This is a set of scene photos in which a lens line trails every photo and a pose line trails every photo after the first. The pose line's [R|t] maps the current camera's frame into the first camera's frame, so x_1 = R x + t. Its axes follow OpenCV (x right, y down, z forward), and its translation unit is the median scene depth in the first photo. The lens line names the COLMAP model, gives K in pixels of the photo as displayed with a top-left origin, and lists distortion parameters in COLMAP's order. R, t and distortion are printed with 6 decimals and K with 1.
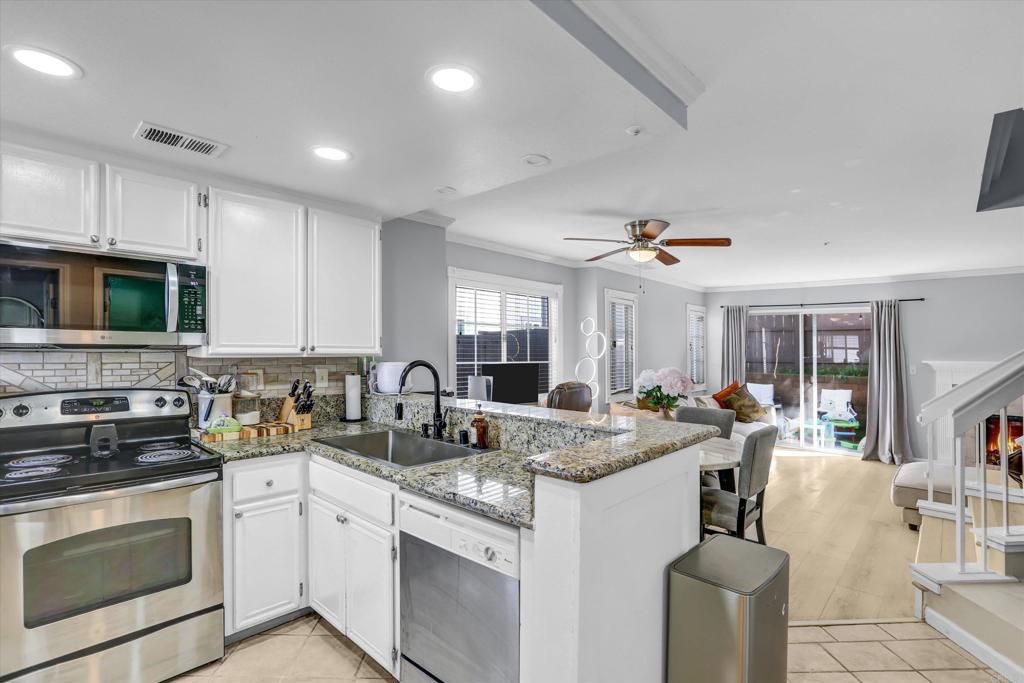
lens RADIAL K [[480.2, 0, 512.0], [0, 480.2, 341.5], [0, 0, 1]] dist [-0.064590, 0.028684]
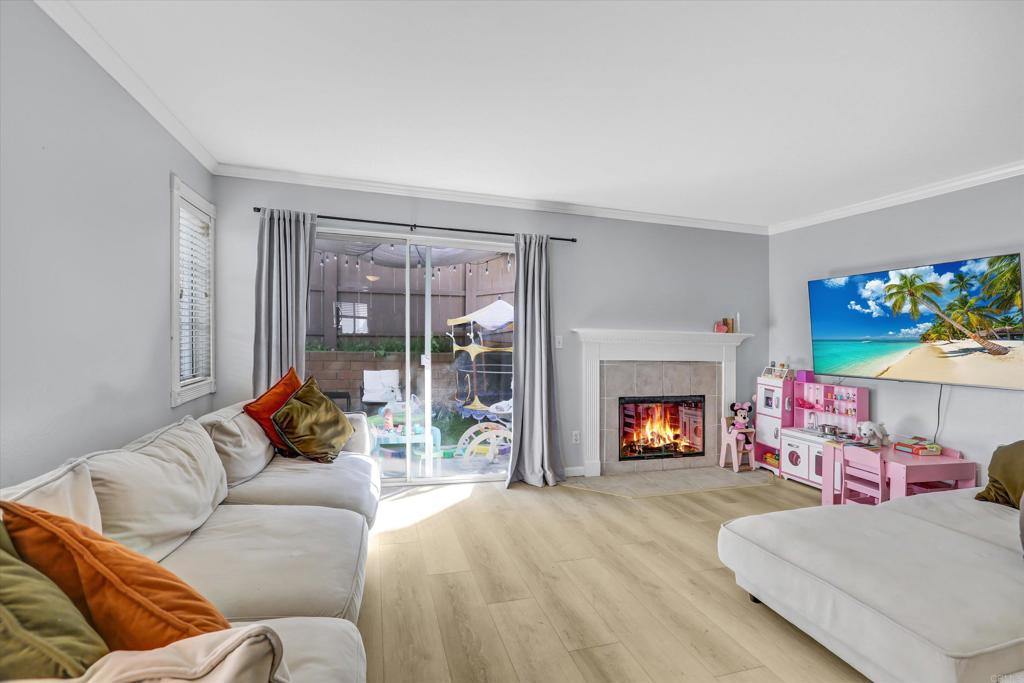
lens RADIAL K [[480.2, 0, 512.0], [0, 480.2, 341.5], [0, 0, 1]] dist [-0.064590, 0.028684]
pose [[0.497096, -0.013055, 0.867598, 0.053660], [-0.037541, 0.998627, 0.036536, 0.009377], [-0.866883, -0.050733, 0.495923, 0.177792]]
